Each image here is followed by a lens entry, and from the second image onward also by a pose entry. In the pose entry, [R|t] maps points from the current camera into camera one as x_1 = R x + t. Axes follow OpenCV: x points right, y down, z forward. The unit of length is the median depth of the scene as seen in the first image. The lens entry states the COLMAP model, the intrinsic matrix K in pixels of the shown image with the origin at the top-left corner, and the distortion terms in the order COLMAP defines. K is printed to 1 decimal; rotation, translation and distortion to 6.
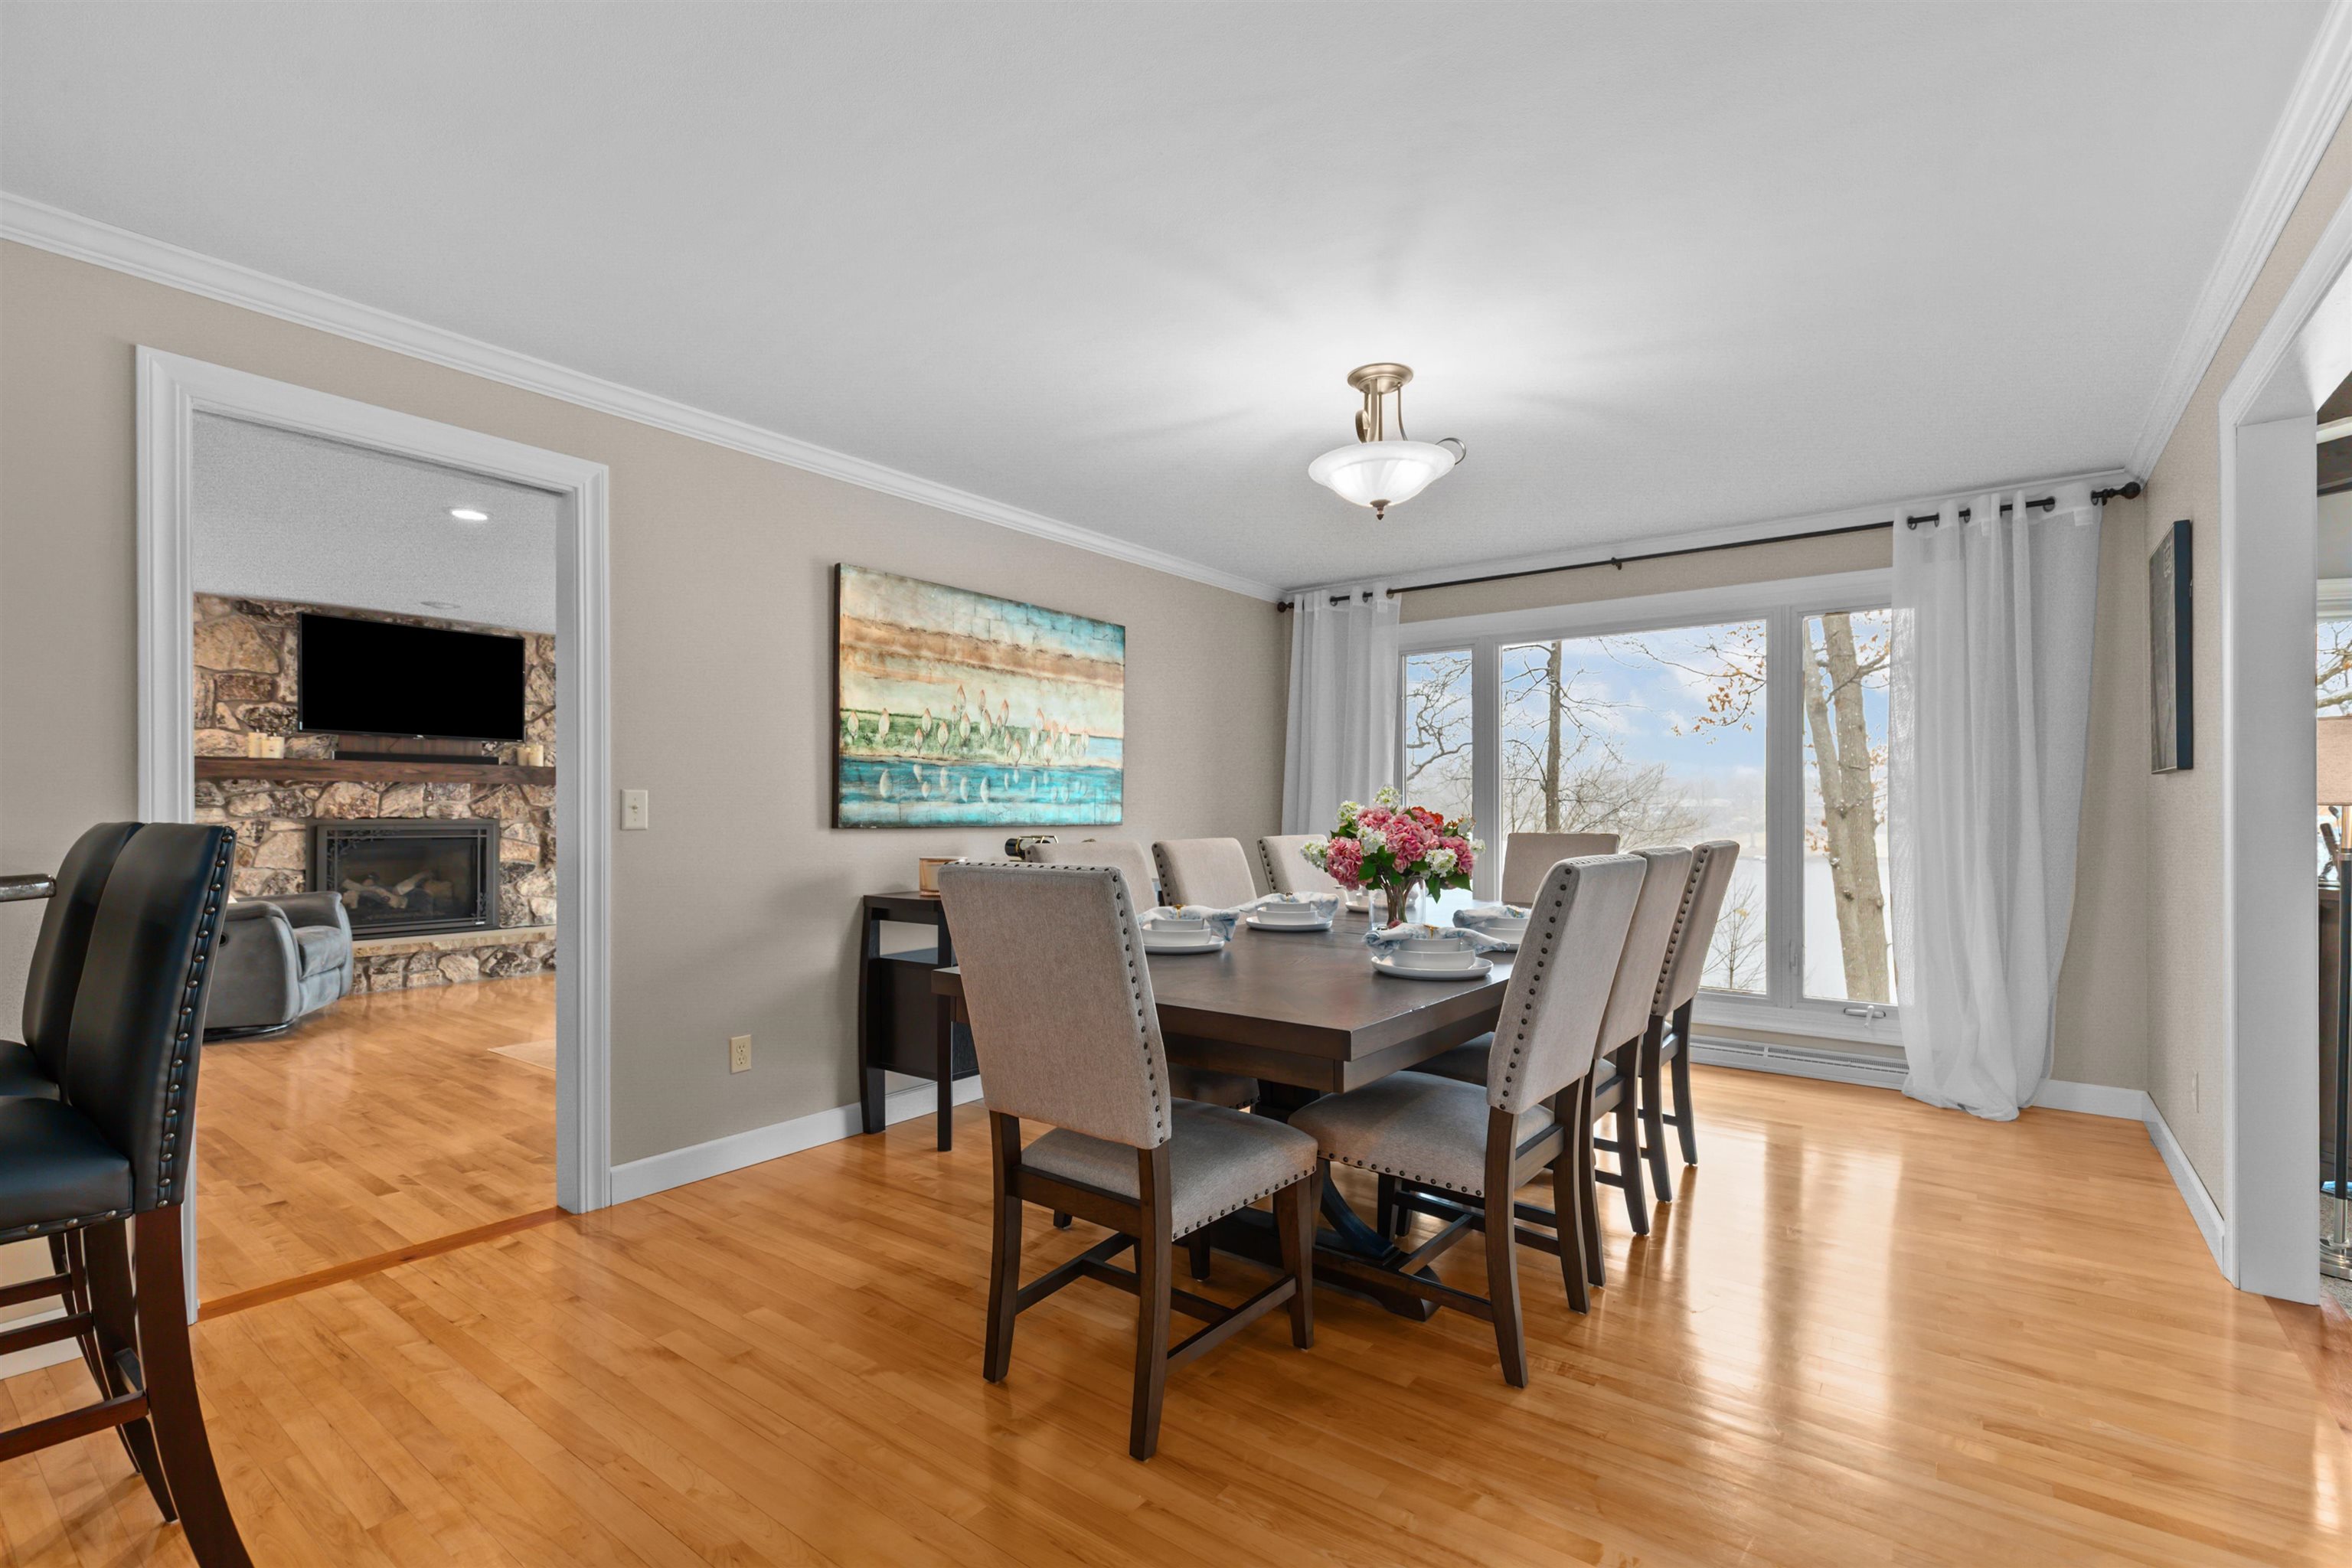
lens RADIAL K [[1056.3, 0, 1162.0], [0, 1056.3, 812.0], [0, 0, 1]] dist [0.003565, -0.000173]
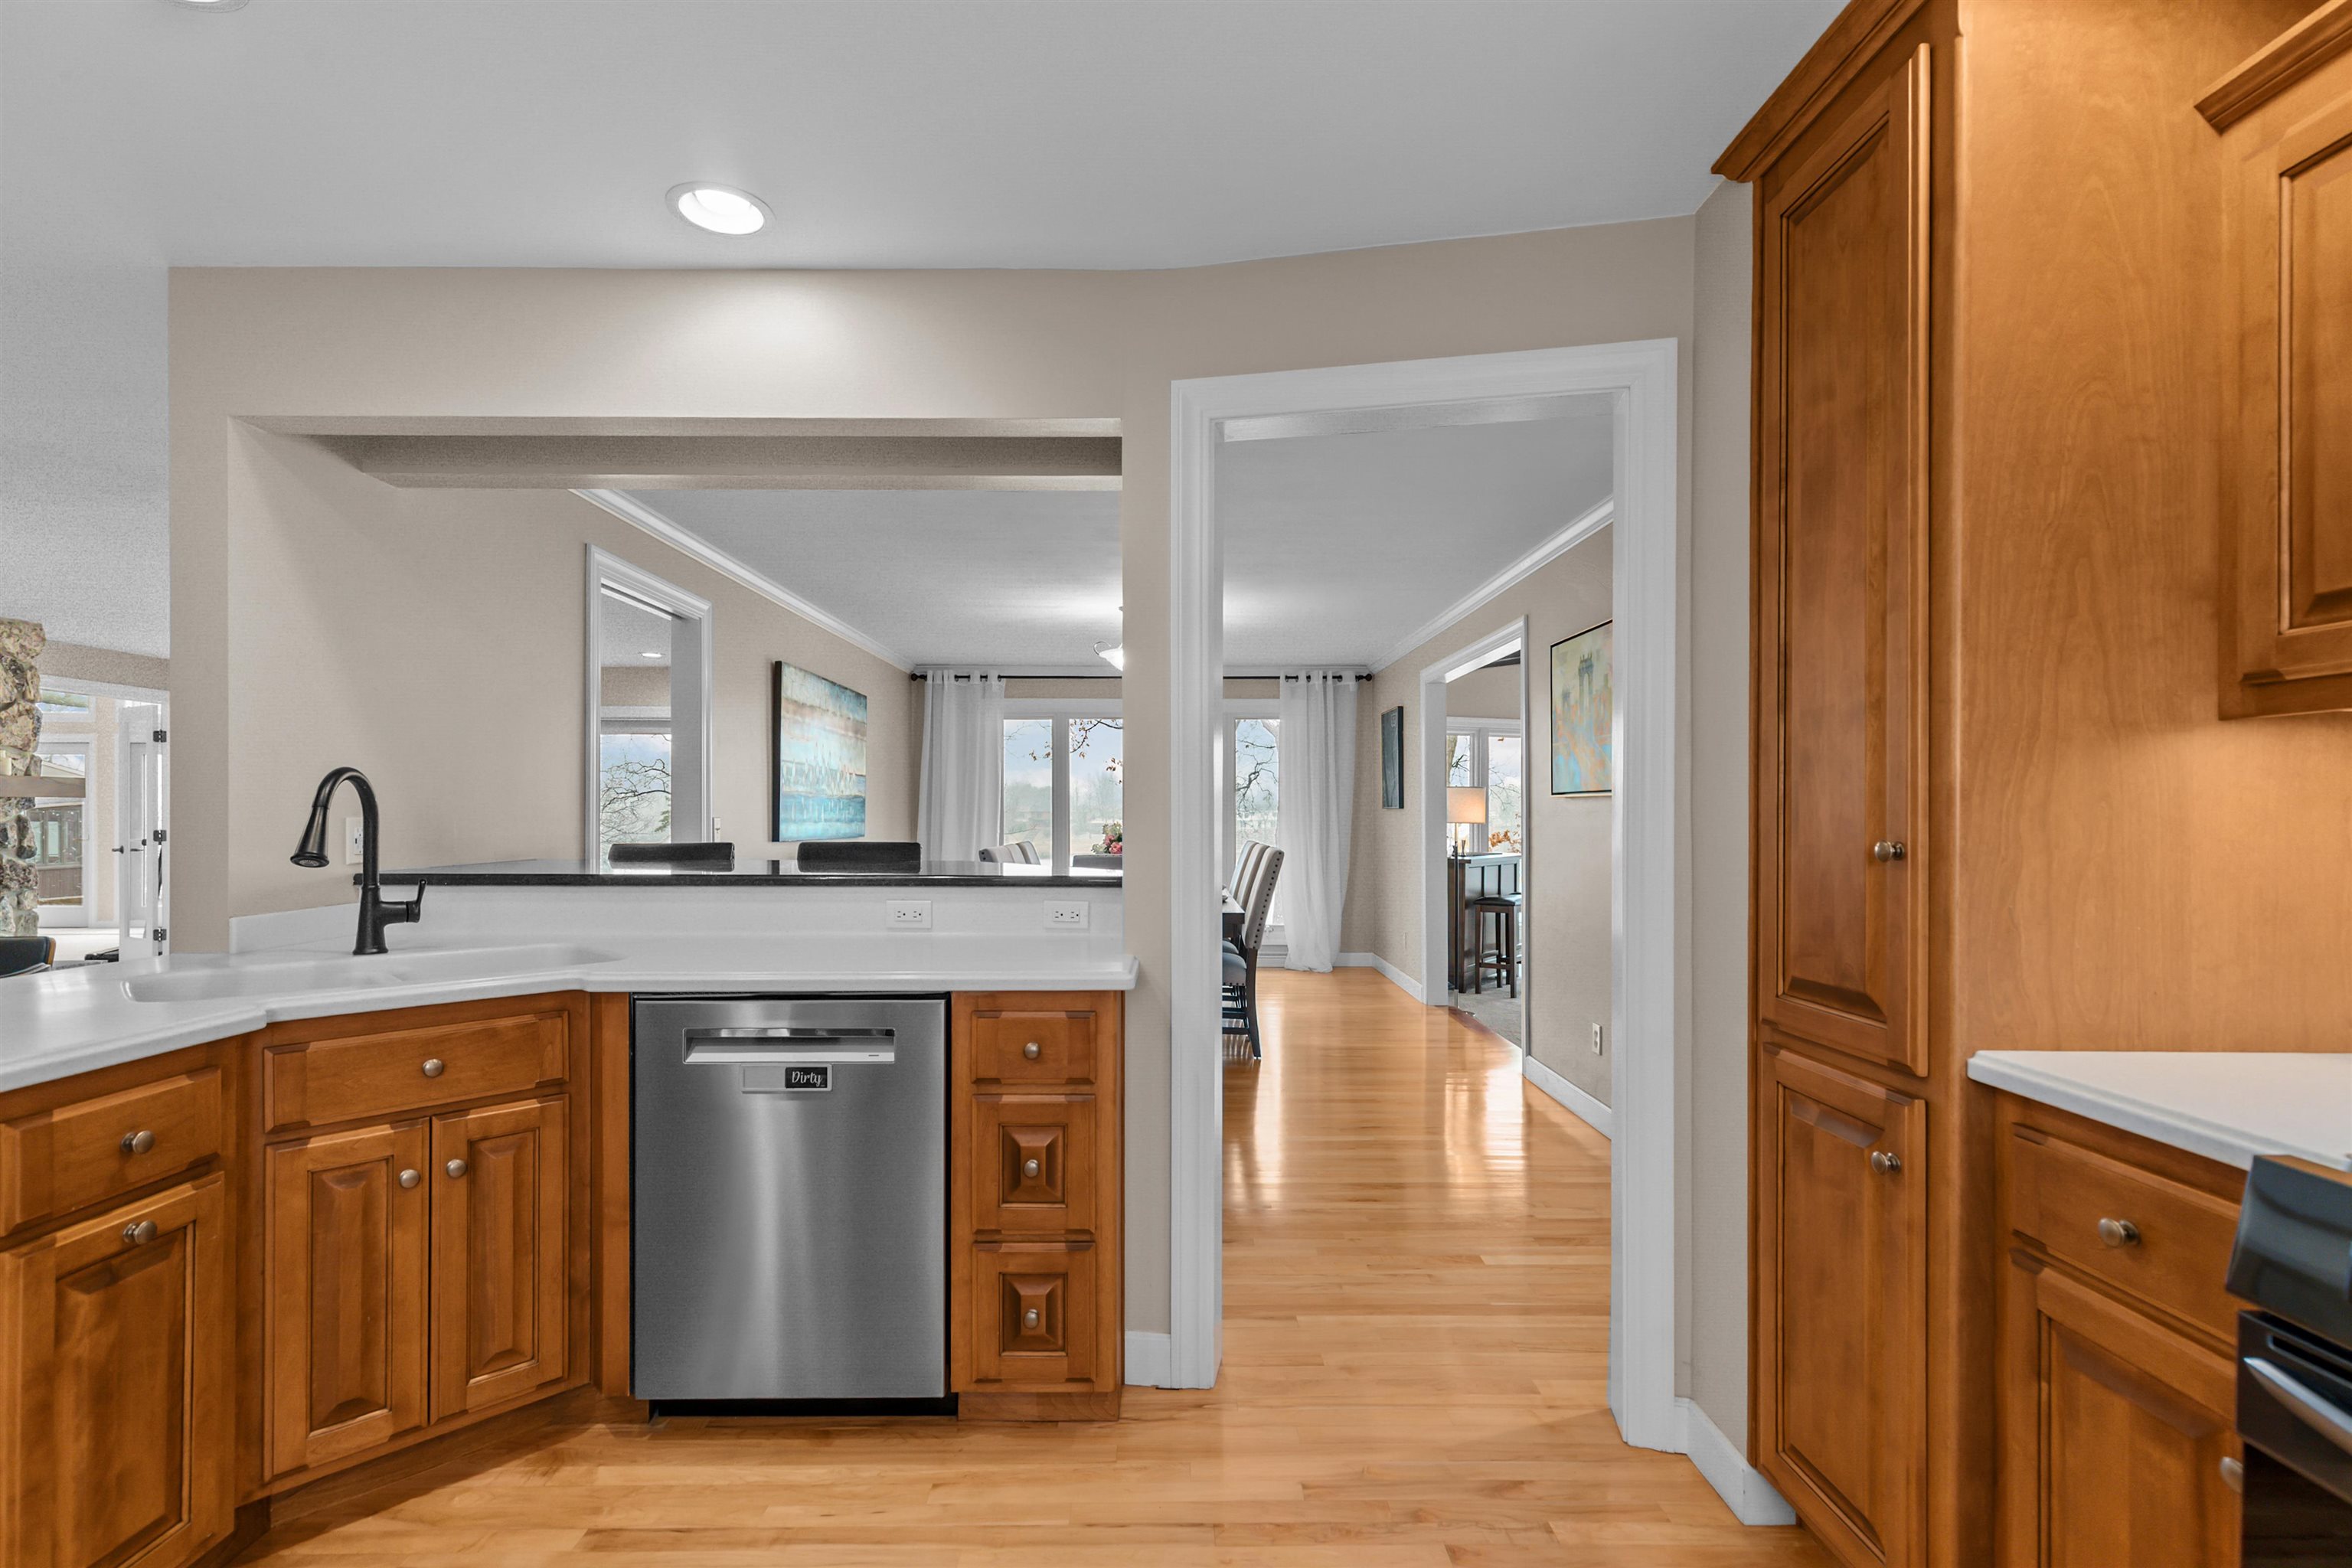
lens RADIAL K [[1056.3, 0, 1190.2], [0, 1056.3, 817.6], [0, 0, 1]] dist [0.003565, -0.000173]
pose [[0.786105, -0.001422, 0.618091, -0.423556], [0.001776, 0.999998, 0.000042, -0.009004], [-0.618090, 0.001065, 0.786106, -0.283140]]
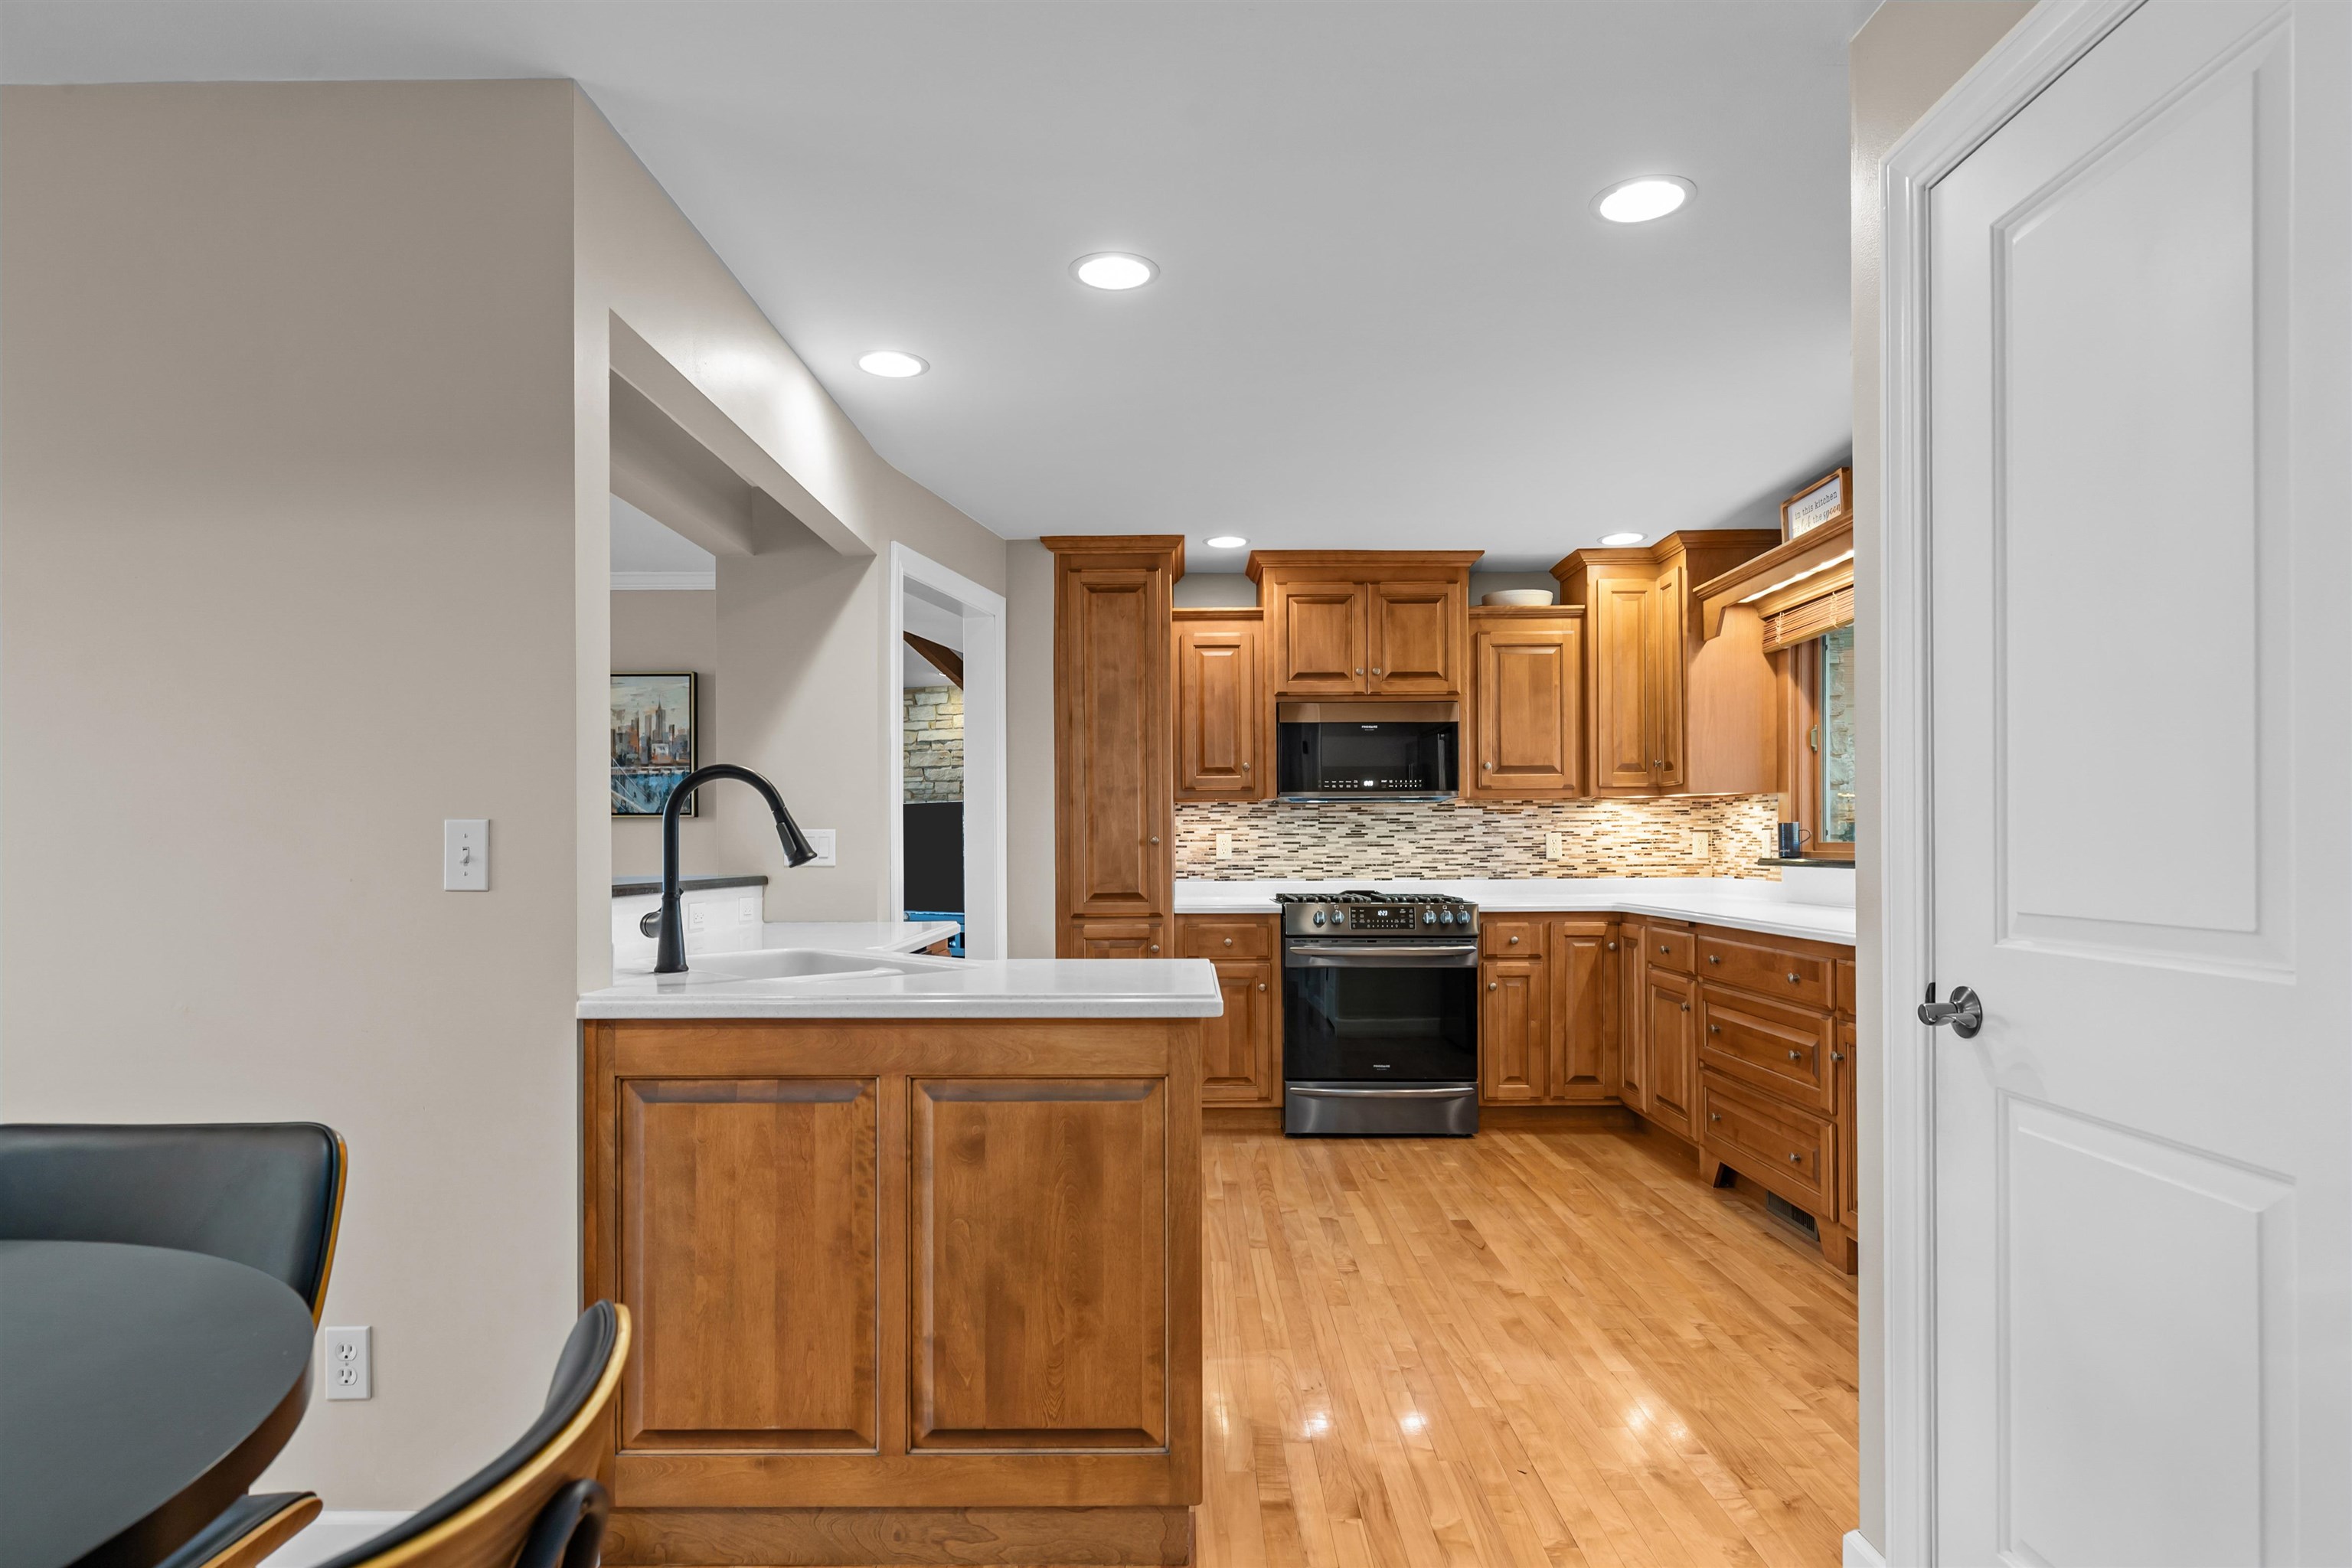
lens RADIAL K [[1290.4, 0, 1171.4], [0, 1290.4, 837.4], [0, 0, 1]] dist [0.002837, 0.000403]
pose [[-0.606805, 0.010145, 0.794786, -0.811431], [0.011991, 0.999922, -0.003609, -0.000121], [-0.794760, 0.007341, -0.606879, 0.284126]]
